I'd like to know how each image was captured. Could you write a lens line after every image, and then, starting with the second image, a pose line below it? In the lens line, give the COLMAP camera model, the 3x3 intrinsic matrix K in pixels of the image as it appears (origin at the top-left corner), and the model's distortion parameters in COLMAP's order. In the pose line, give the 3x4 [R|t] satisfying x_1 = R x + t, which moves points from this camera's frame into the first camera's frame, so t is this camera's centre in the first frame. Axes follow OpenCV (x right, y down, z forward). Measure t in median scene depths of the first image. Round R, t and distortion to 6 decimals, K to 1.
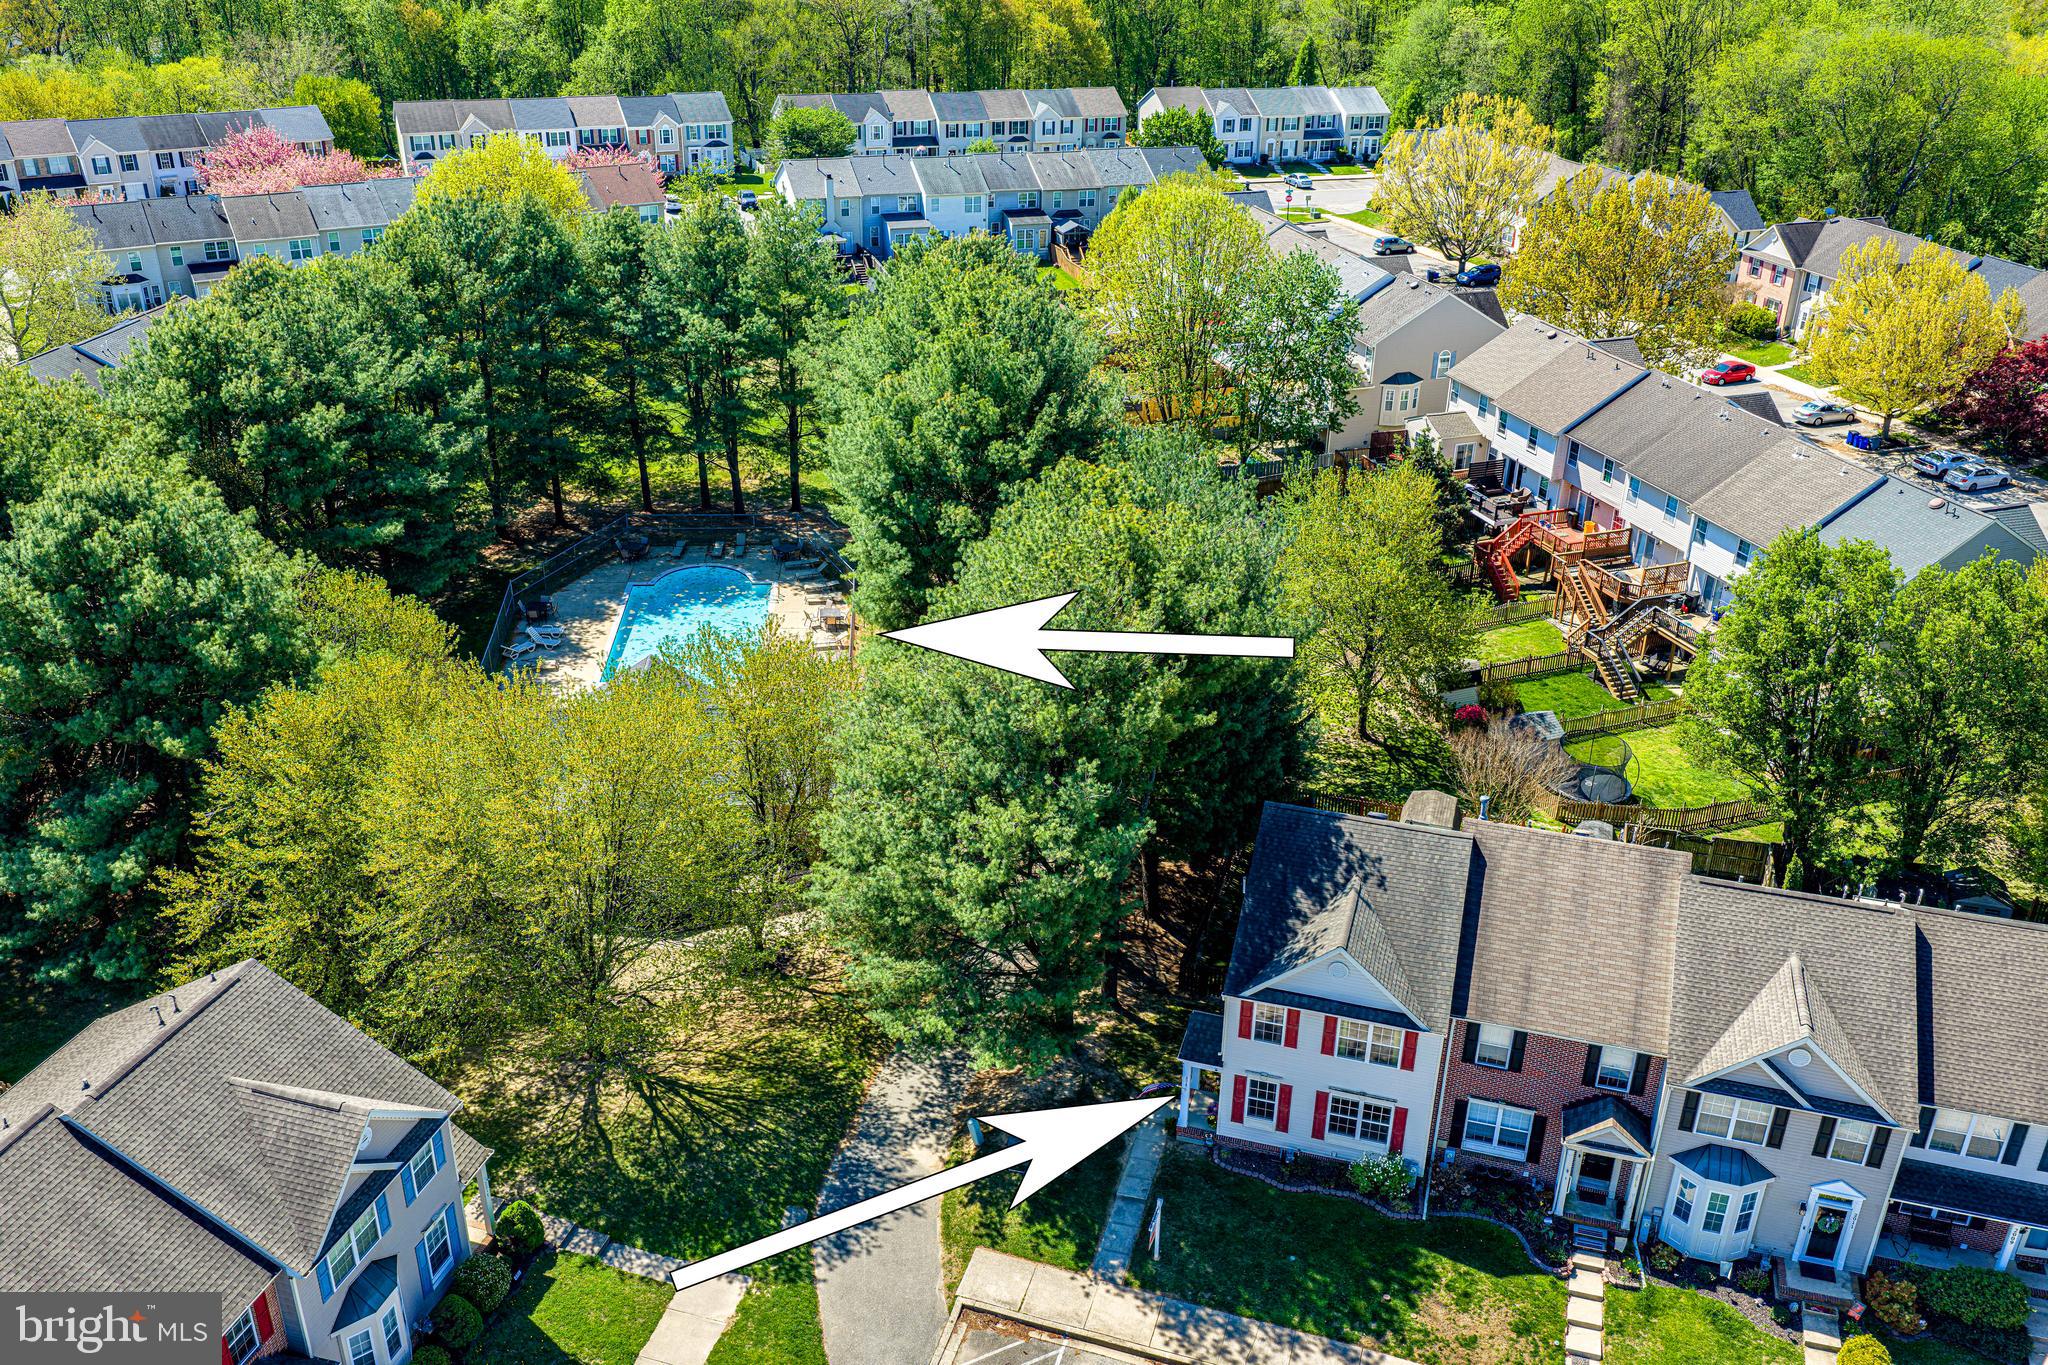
lens RADIAL K [[1733.4, 0, 1024.0], [0, 1733.4, 682.5], [0, 0, 1]] dist [0.009631, -0.009029]
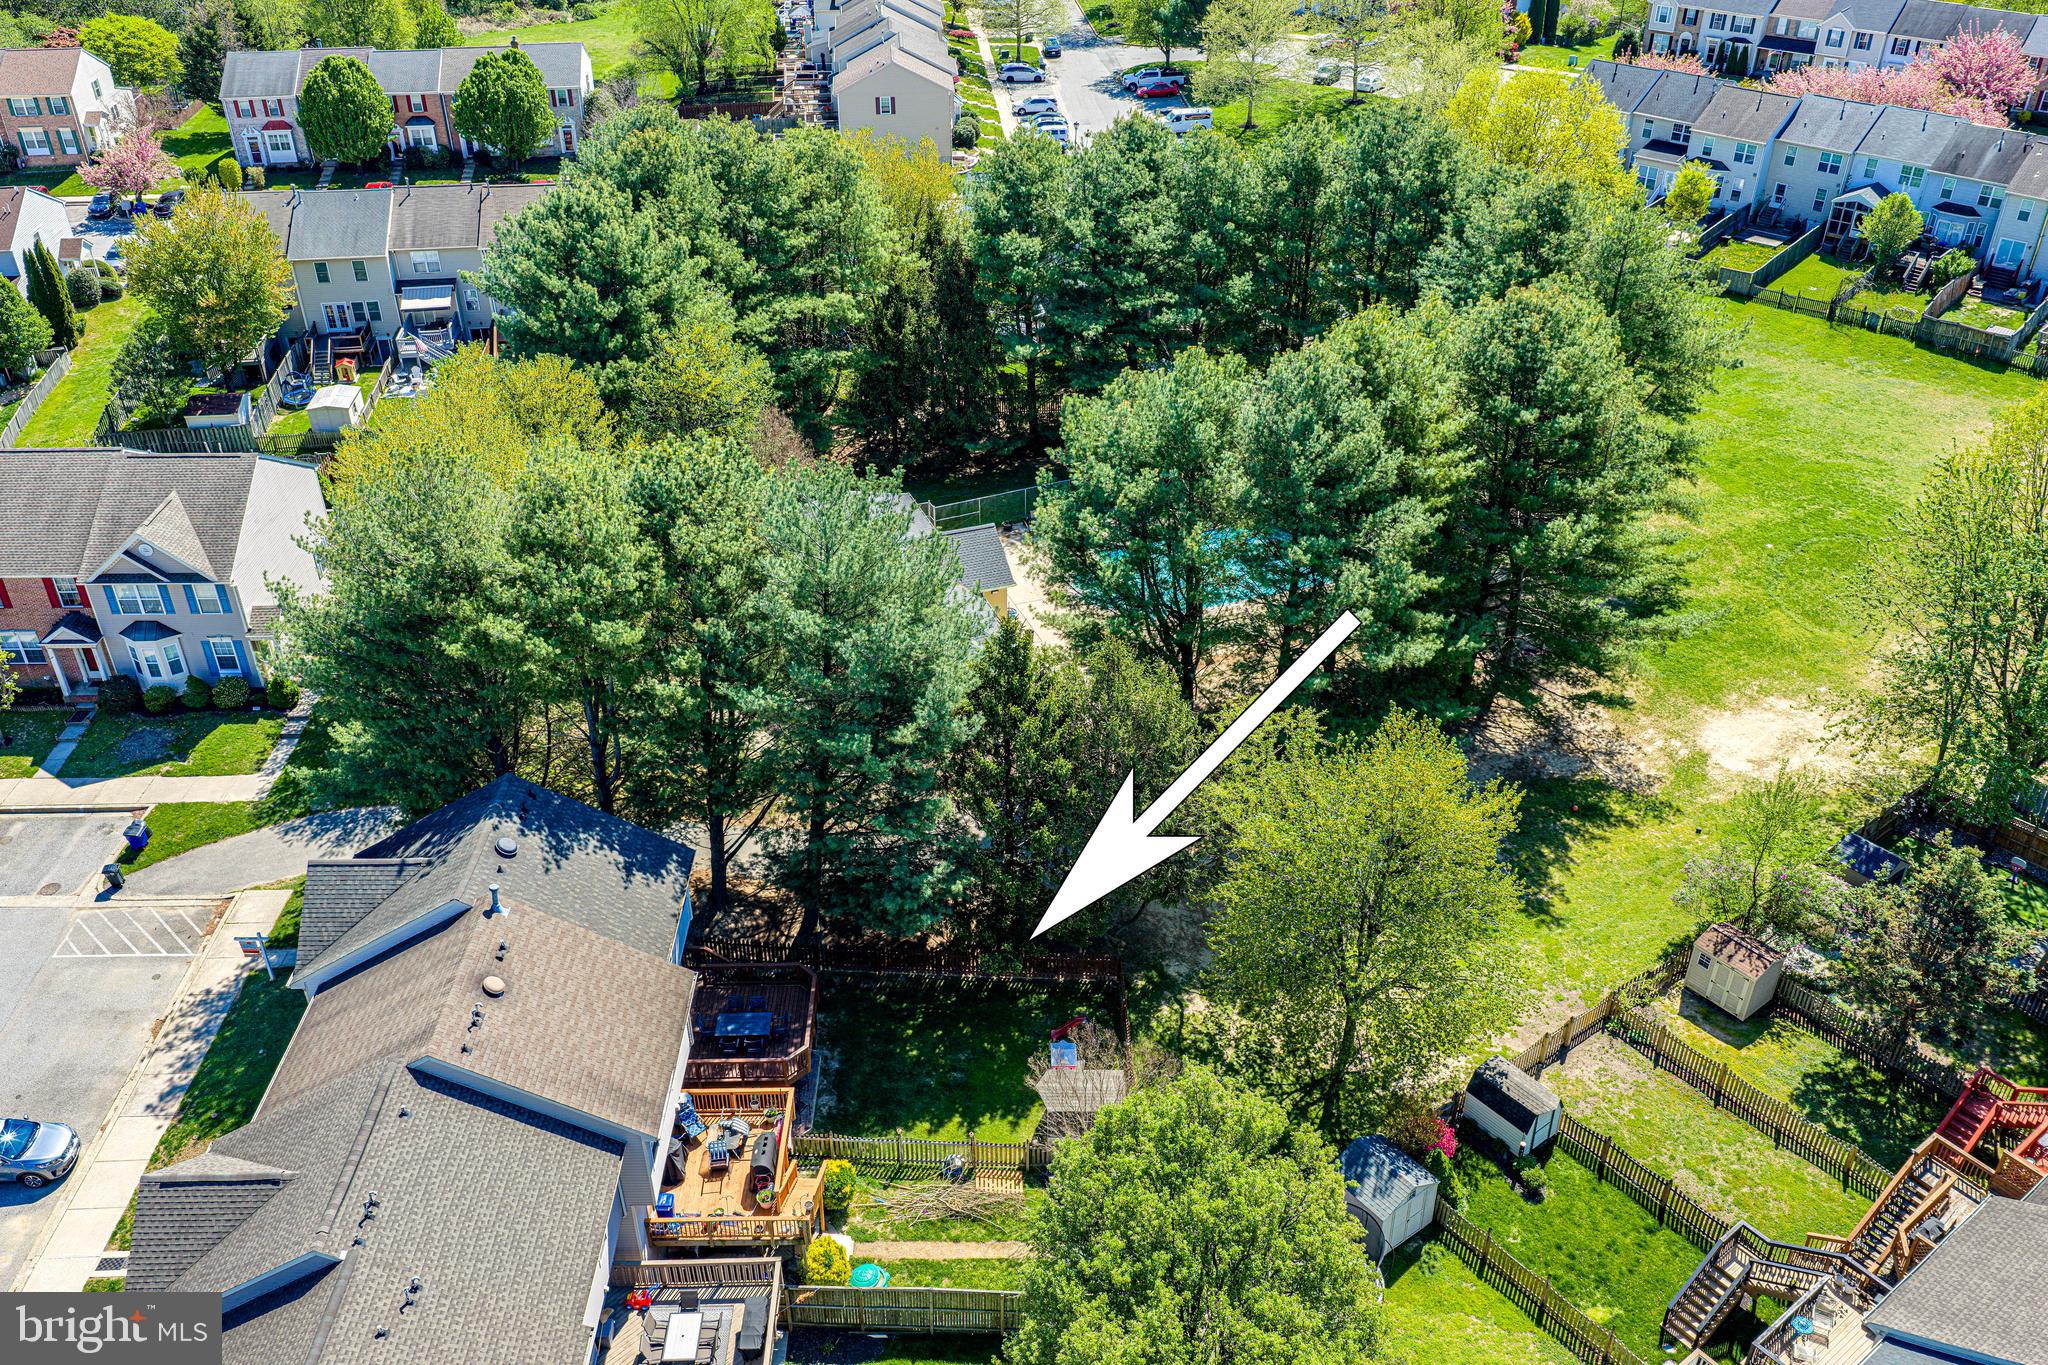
lens RADIAL K [[1676.4, 0, 1022.1], [0, 1676.4, 673.2], [0, 0, 1]] dist [0.033294, -0.065023]
pose [[0.310893, 0.502192, -0.806938, 1.062143], [-0.425664, 0.832673, 0.354211, -0.487146], [0.849797, 0.233363, 0.472638, 0.797162]]
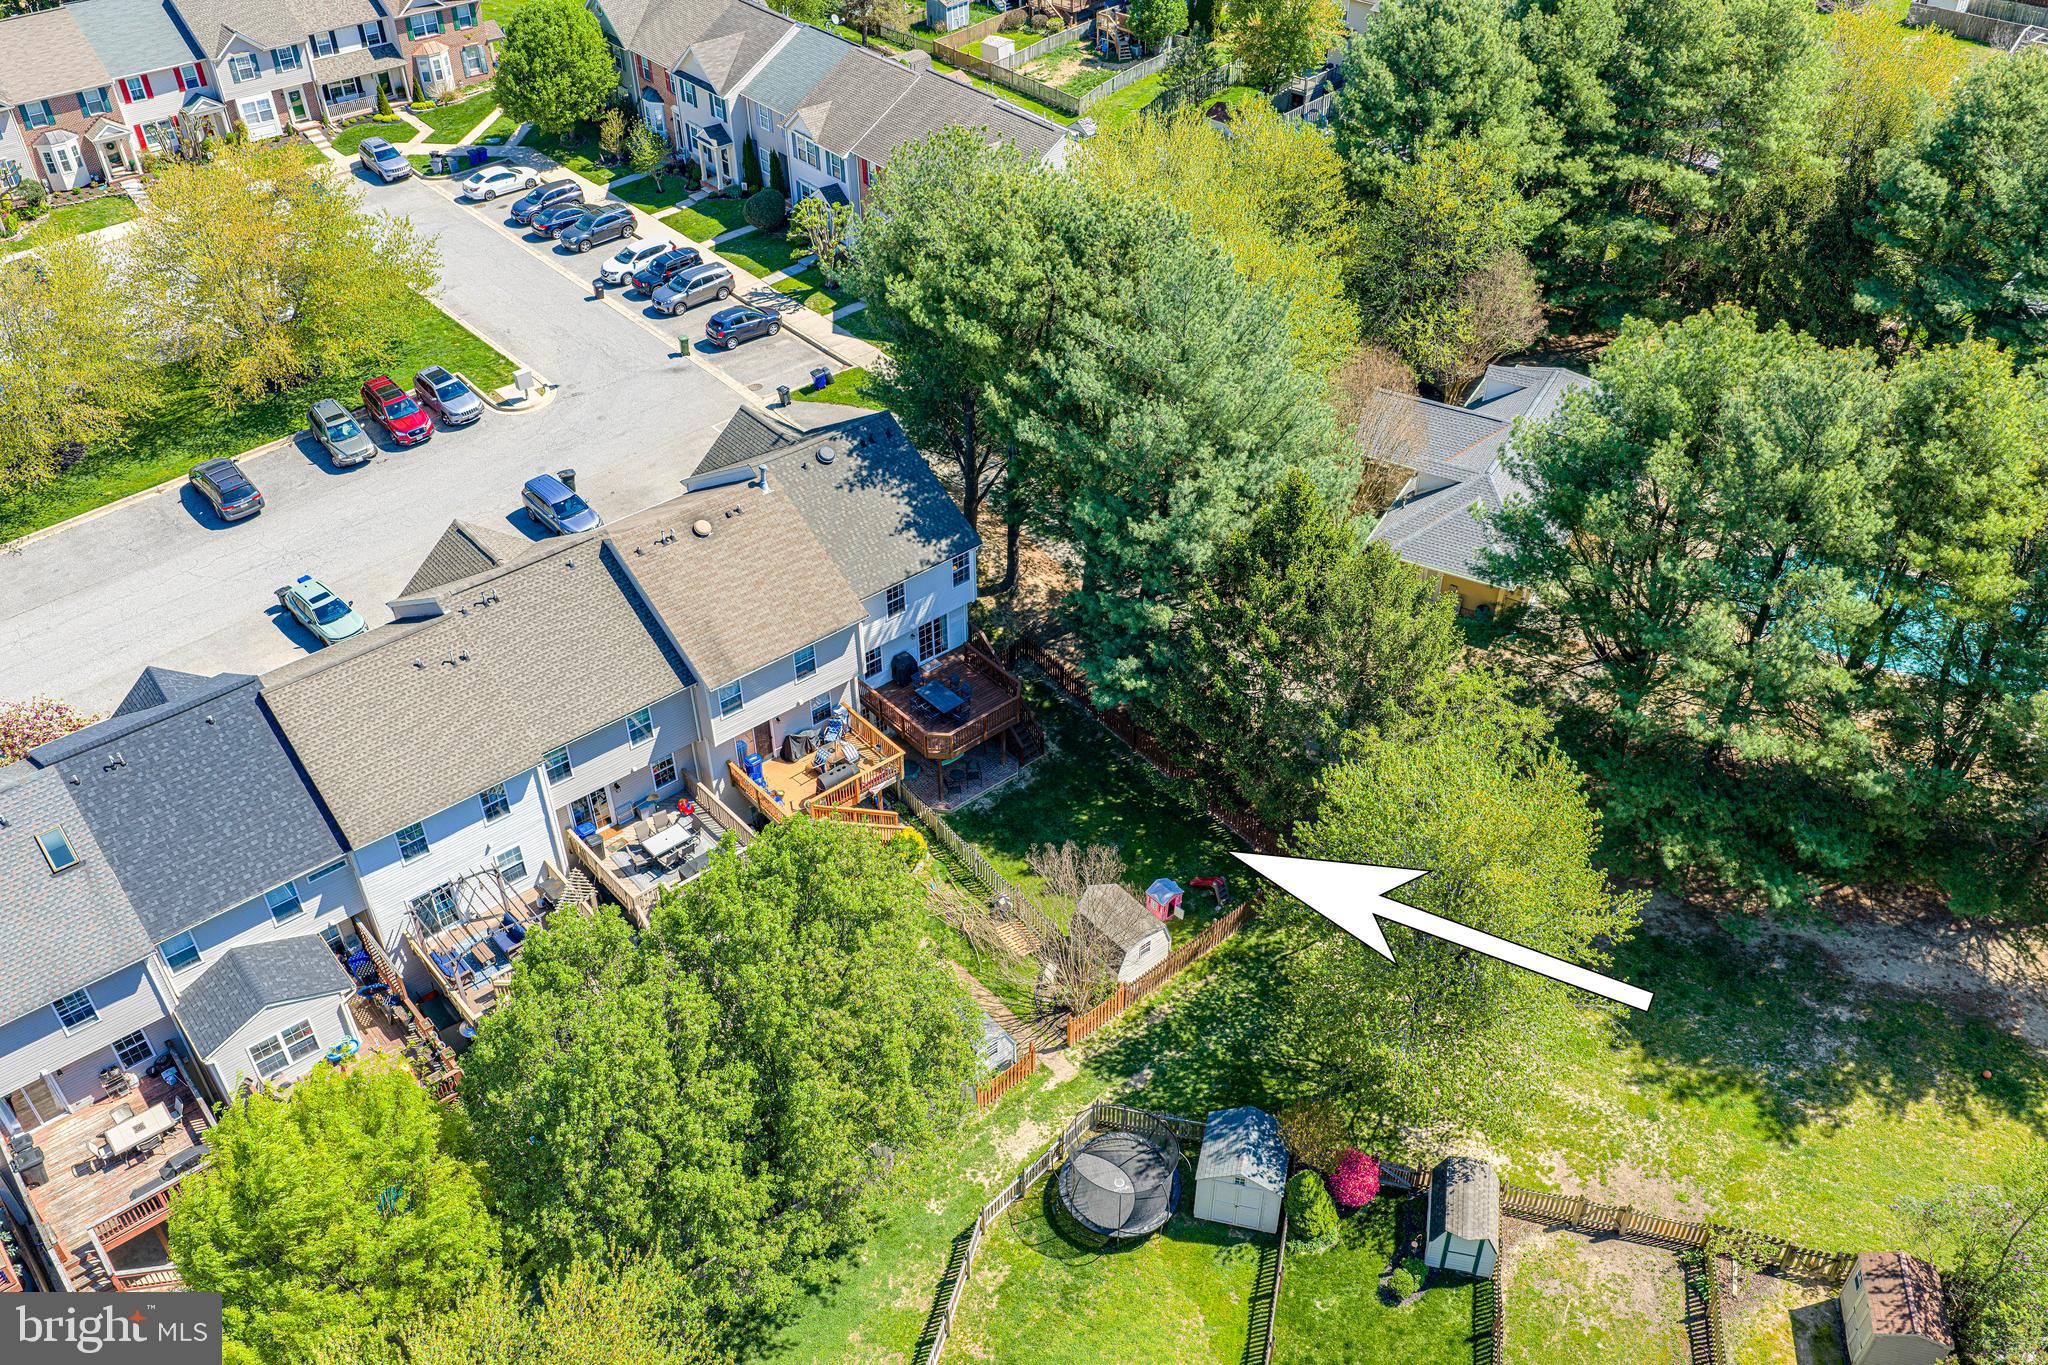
lens RADIAL K [[1676.4, 0, 1022.1], [0, 1676.4, 673.2], [0, 0, 1]] dist [0.033294, -0.065023]
pose [[-0.534528, 0.517126, -0.668477, 1.028707], [-0.384917, 0.555202, 0.737285, -0.777314], [0.752409, 0.651407, -0.097721, 1.358870]]
